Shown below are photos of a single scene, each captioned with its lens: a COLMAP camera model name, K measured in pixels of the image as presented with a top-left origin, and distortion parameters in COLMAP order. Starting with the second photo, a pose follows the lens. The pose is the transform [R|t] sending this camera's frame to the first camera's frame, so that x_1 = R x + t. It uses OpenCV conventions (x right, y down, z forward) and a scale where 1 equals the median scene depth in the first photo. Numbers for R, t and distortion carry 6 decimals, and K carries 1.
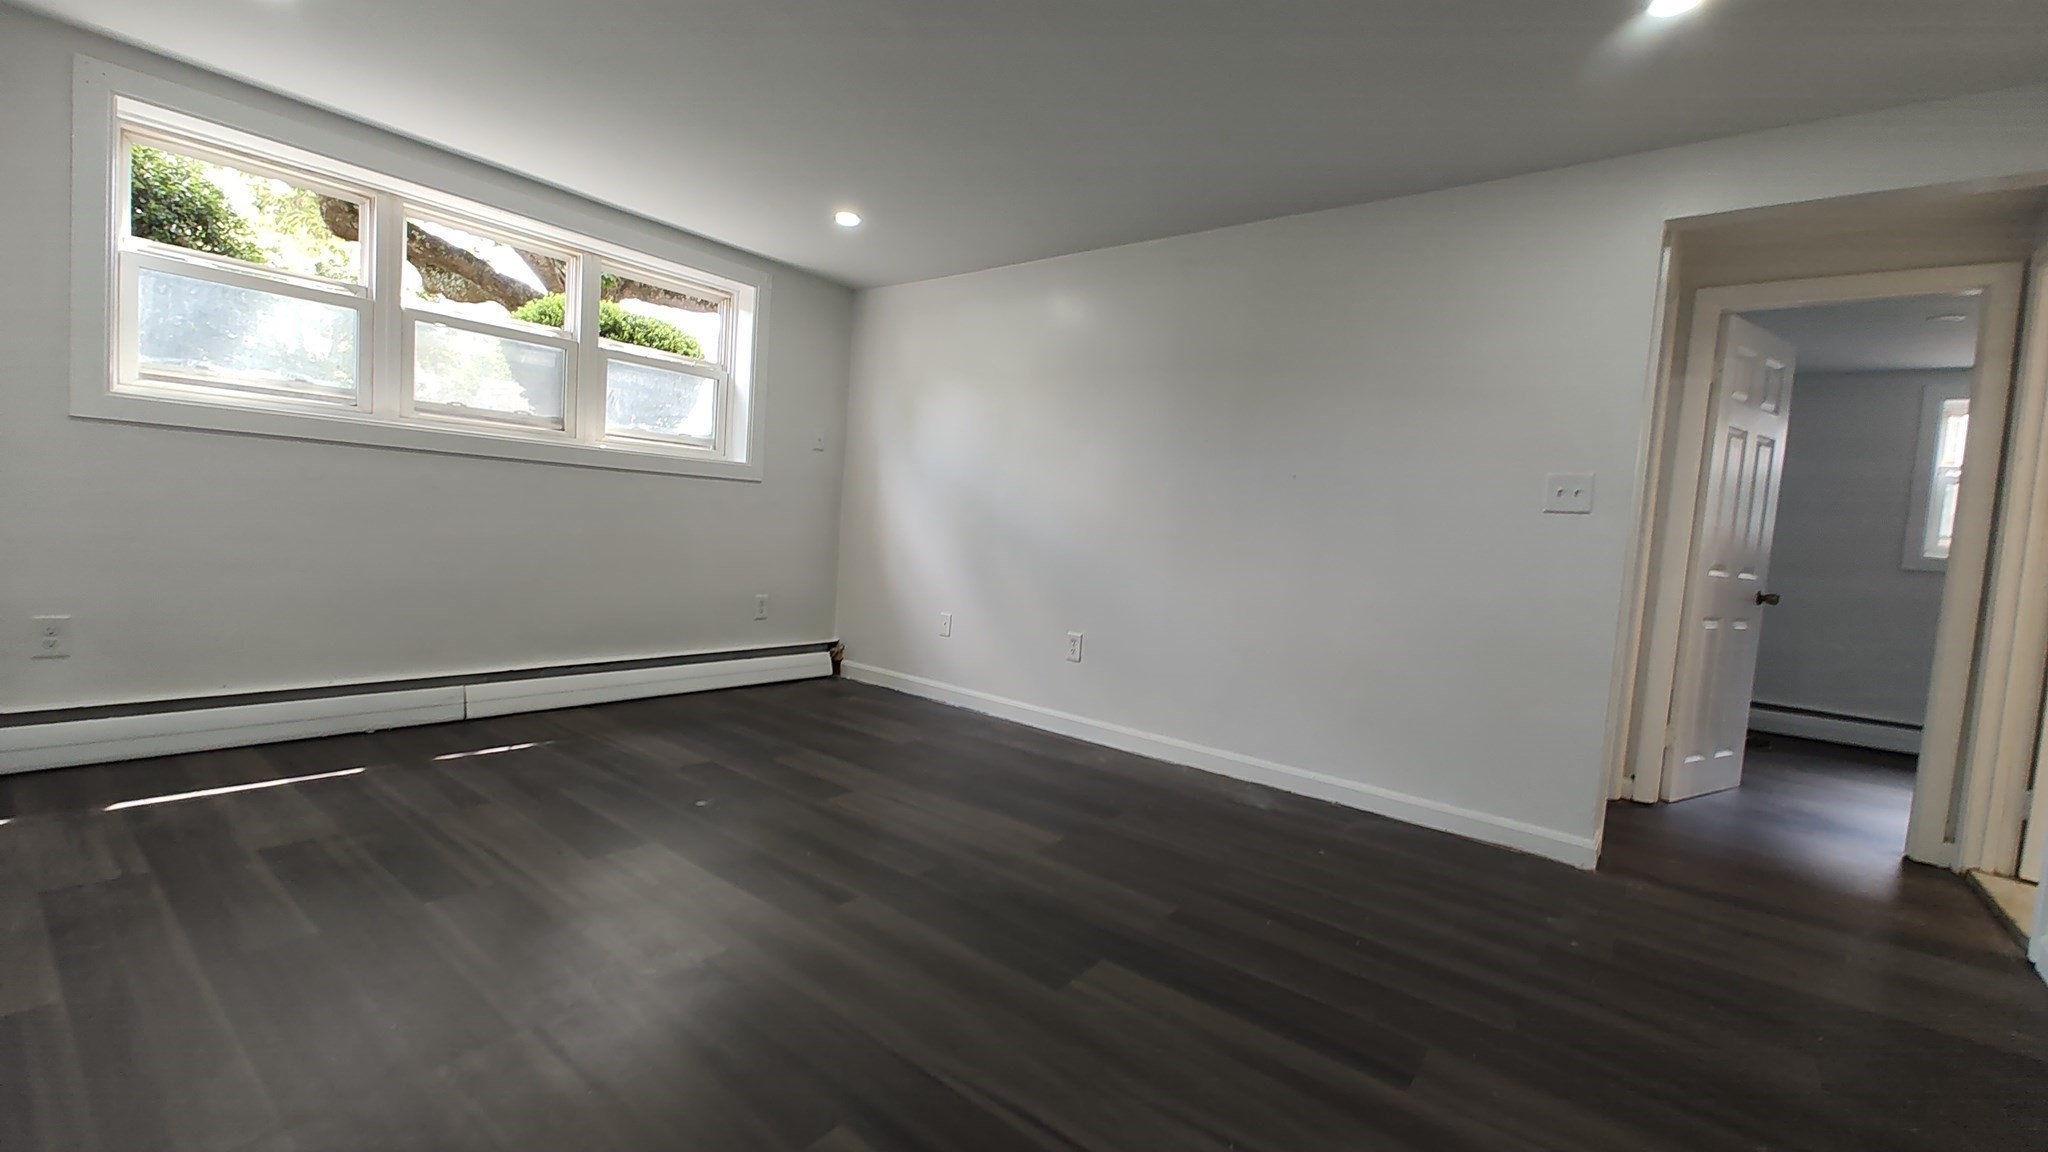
lens RADIAL K [[851.5, 0, 1032.5], [0, 851.5, 573.3], [0, 0, 1]] dist [-0.001316, 0.000132]
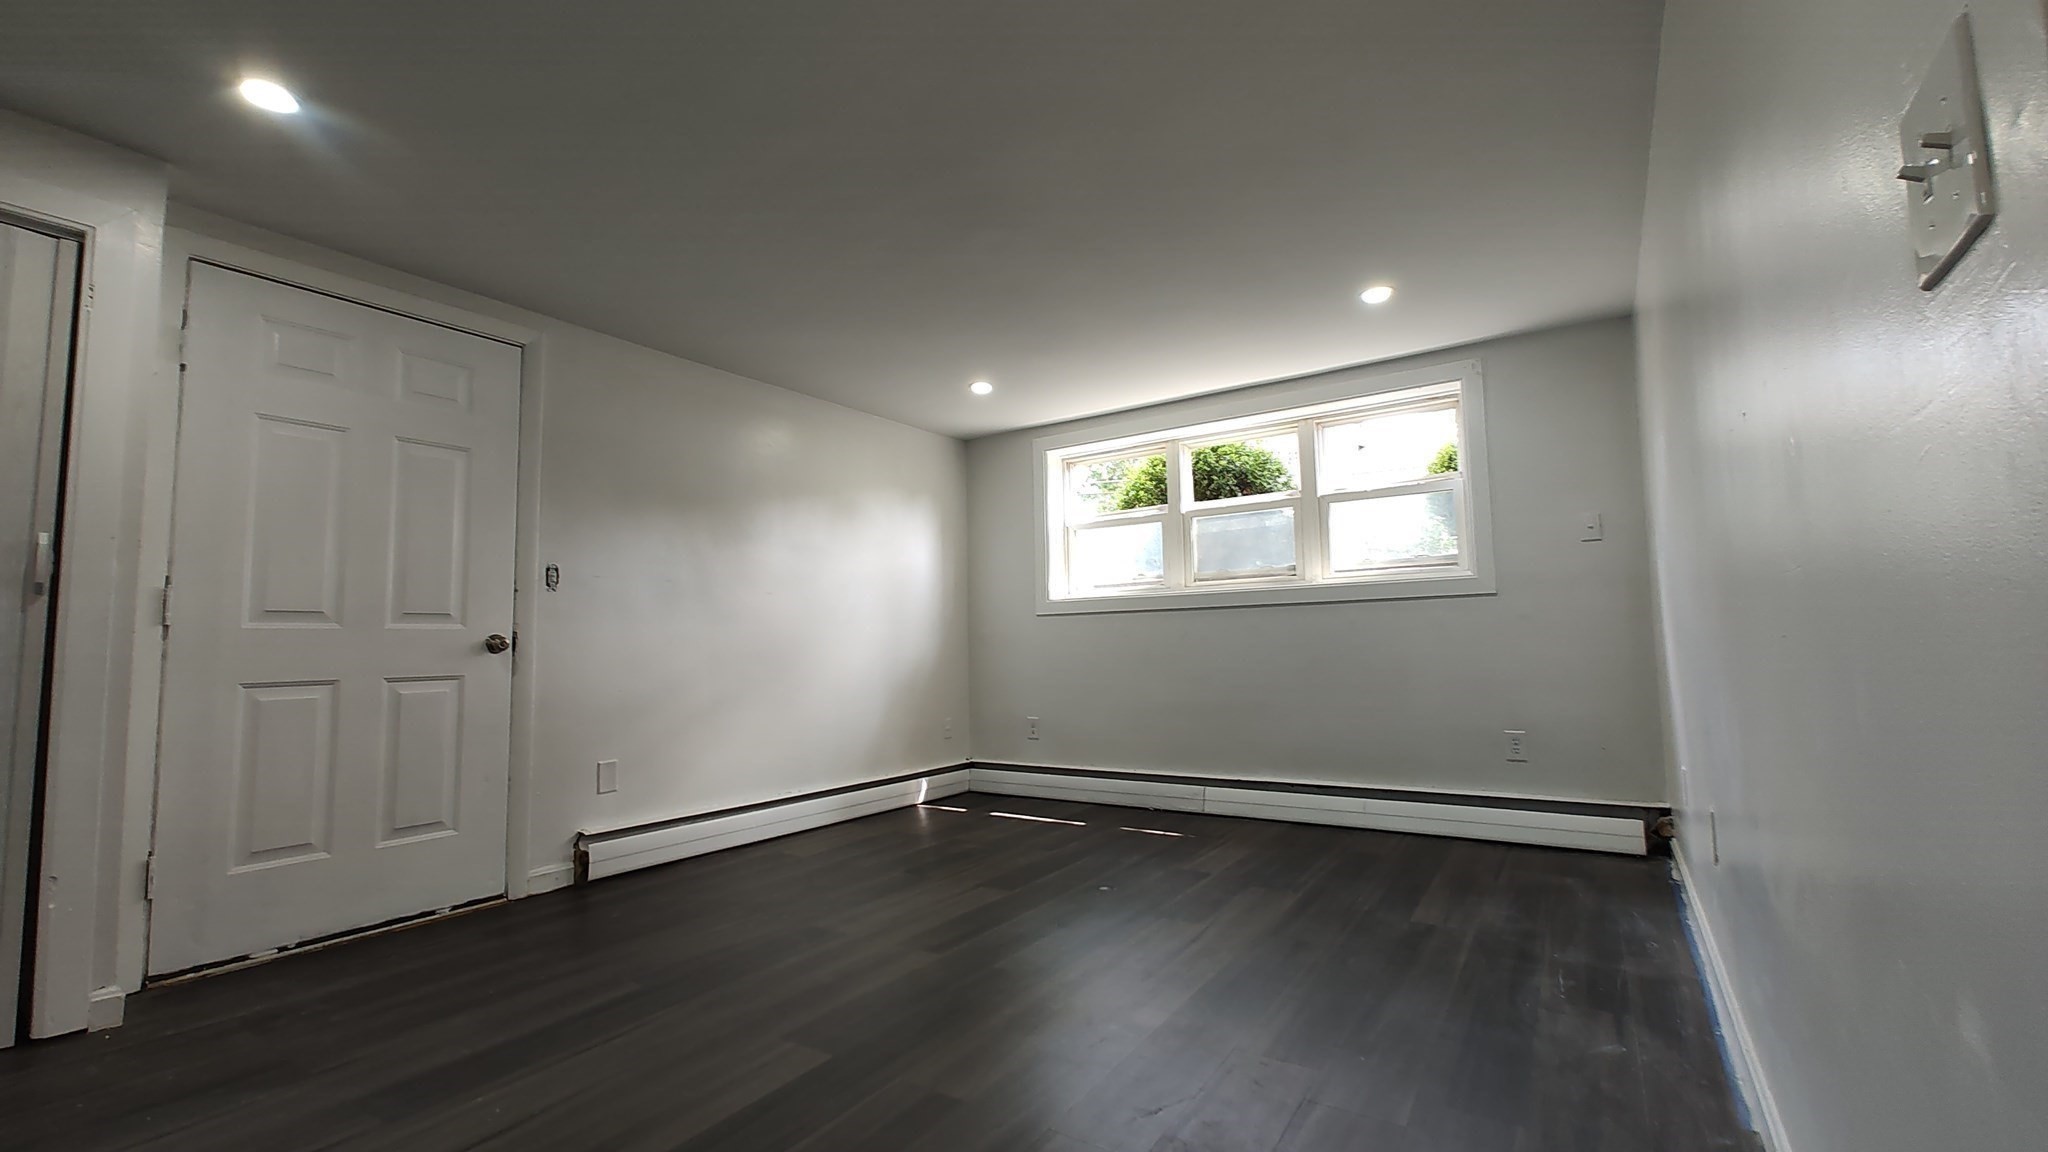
lens RADIAL K [[870.6, 0, 1019.4], [0, 870.6, 563.8], [0, 0, 1]] dist [0.003939, 0.000663]
pose [[0.058536, -0.166071, -0.984375, 0.635776], [-0.031149, 0.985282, -0.168076, 0.029137], [0.997799, 0.040501, 0.052501, 0.606701]]
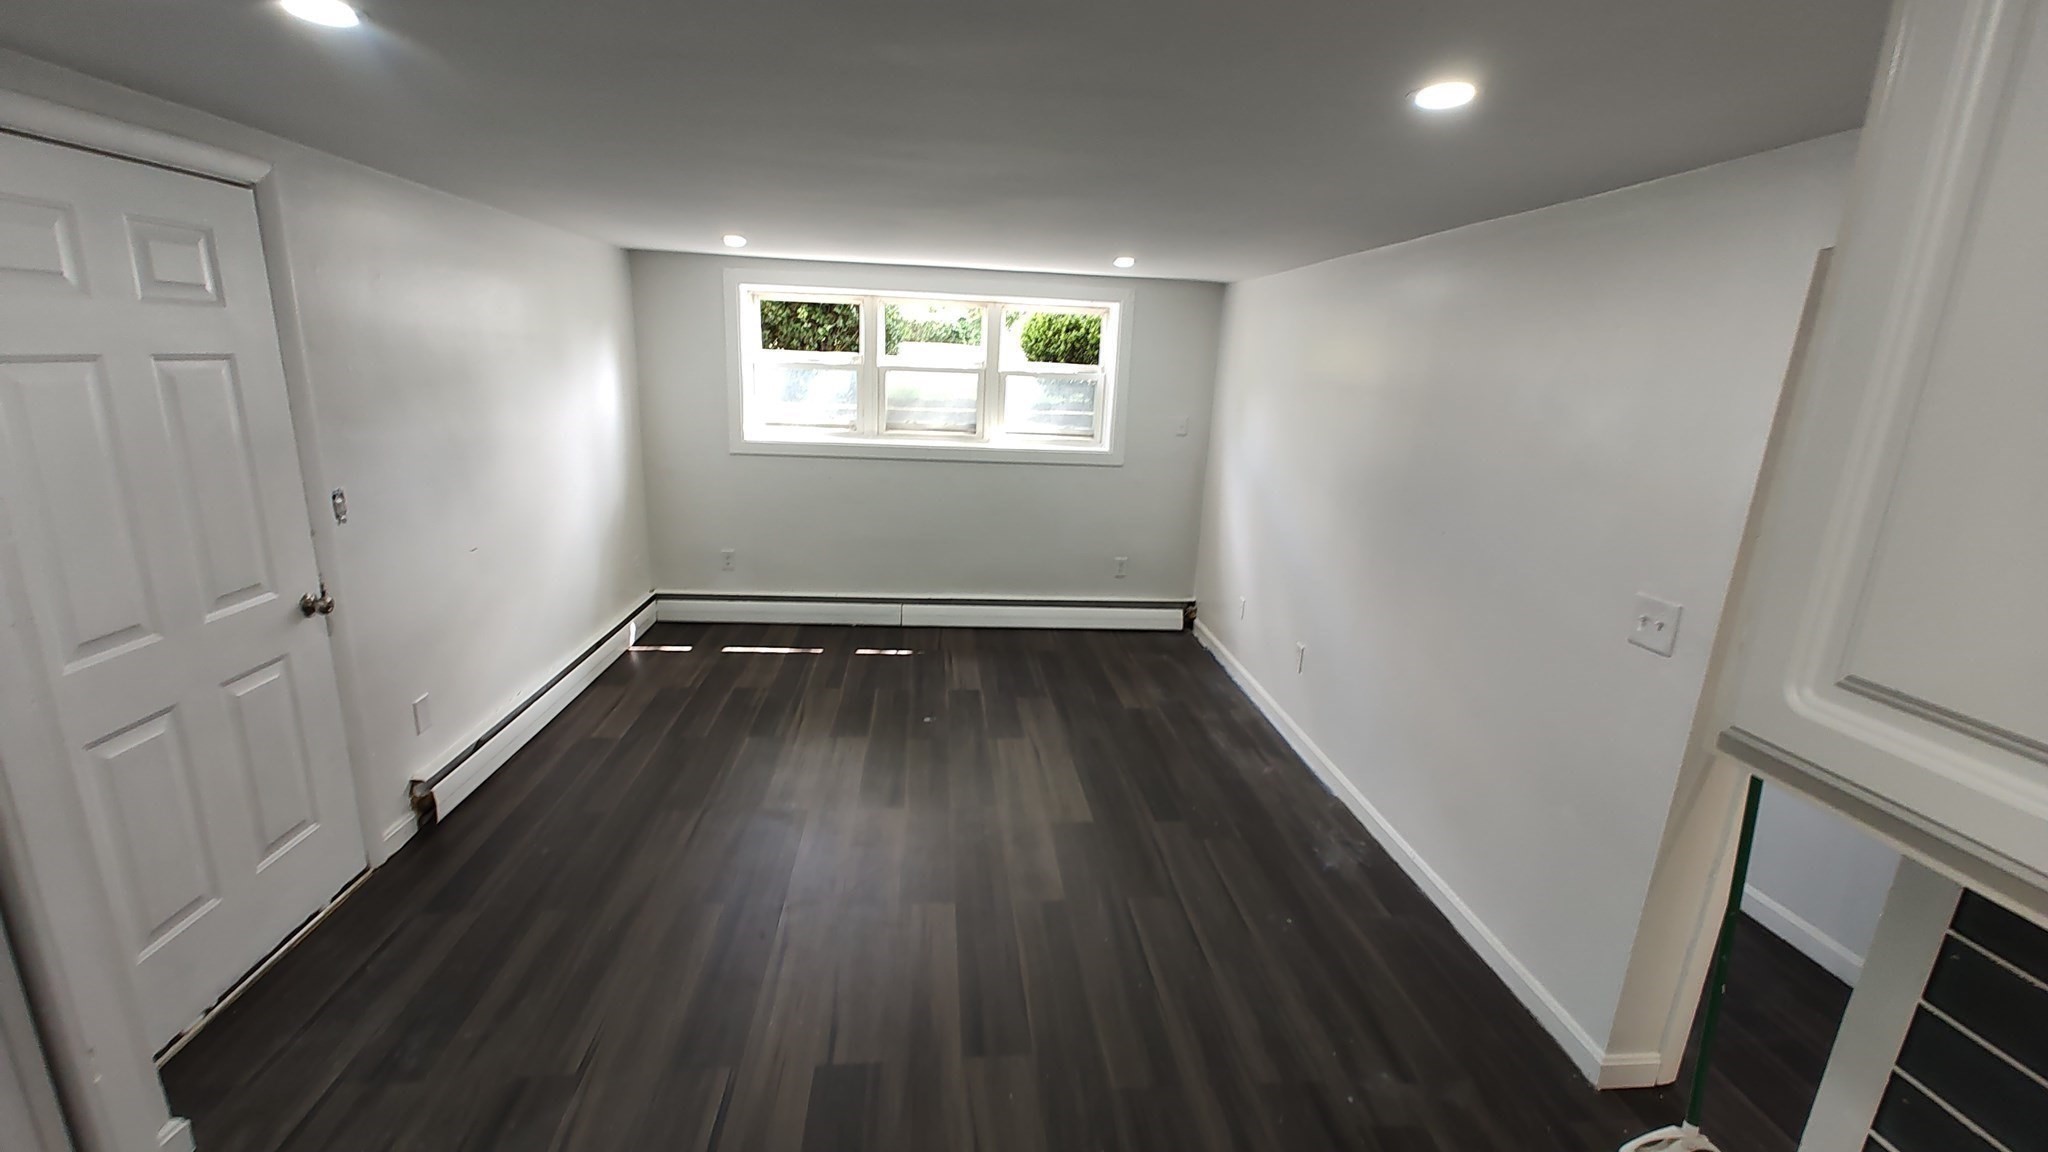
lens RADIAL K [[871.4, 0, 1034.4], [0, 871.4, 577.1], [0, 0, 1]] dist [-0.001152, -0.000248]
pose [[0.688897, 0.146359, -0.709929, 0.620525], [-0.040534, 0.985649, 0.163868, -0.186886], [0.723725, -0.084112, 0.684944, 0.063566]]
